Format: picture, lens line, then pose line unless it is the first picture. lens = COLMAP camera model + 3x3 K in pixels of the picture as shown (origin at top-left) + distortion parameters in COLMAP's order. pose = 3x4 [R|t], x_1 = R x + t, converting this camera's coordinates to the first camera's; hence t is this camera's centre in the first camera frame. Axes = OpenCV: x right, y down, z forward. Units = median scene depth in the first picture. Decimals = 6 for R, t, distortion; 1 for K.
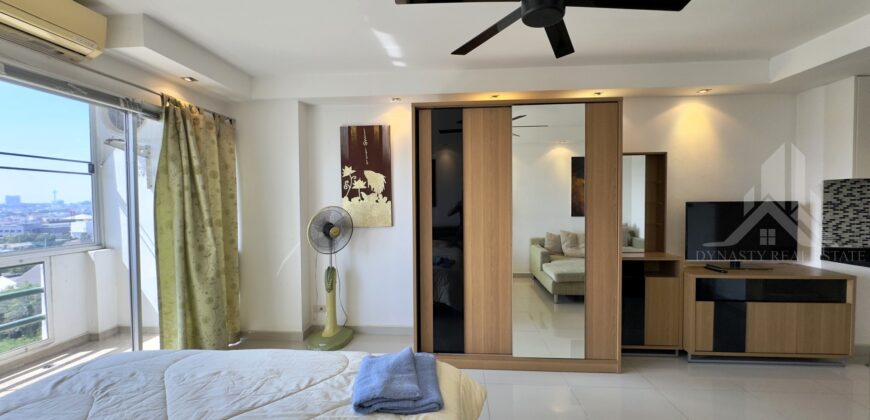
lens RADIAL K [[347.1, 0, 413.2], [0, 347.1, 193.8], [0, 0, 1]] dist [-0.001248, 0.000467]
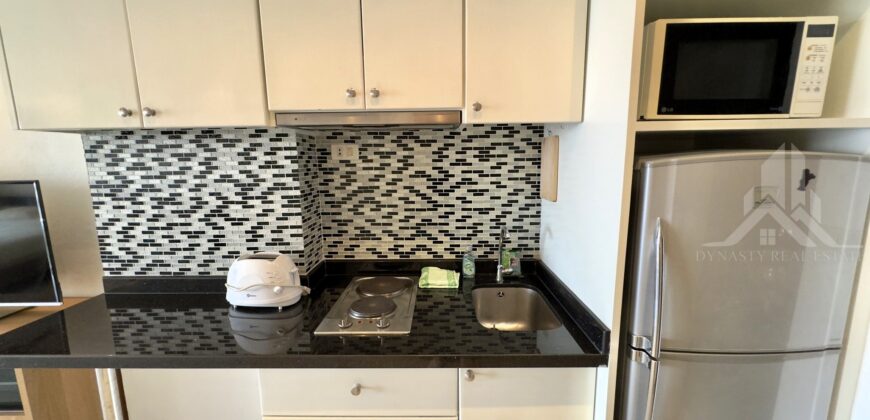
lens RADIAL K [[347.1, 0, 434.4], [0, 347.1, 208.7], [0, 0, 1]] dist [-0.001248, 0.000467]
pose [[0.999574, -0.008231, 0.028015, 1.573839], [0.004857, 0.992950, 0.118431, 0.006751], [-0.028792, -0.118244, 0.992567, 0.515865]]
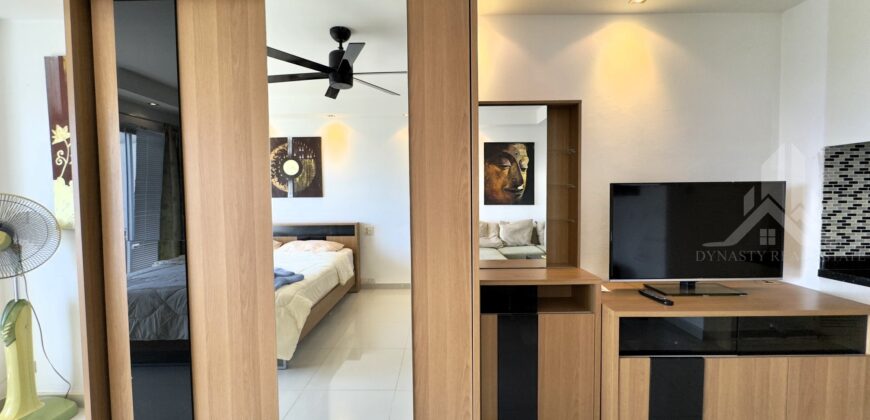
lens RADIAL K [[347.1, 0, 415.3], [0, 347.1, 184.7], [0, 0, 1]] dist [-0.001248, 0.000467]
pose [[0.998039, -0.003647, 0.062492, 0.421785], [0.003203, 0.999969, 0.007207, 0.020399], [-0.062516, -0.006993, 0.998019, 0.431413]]
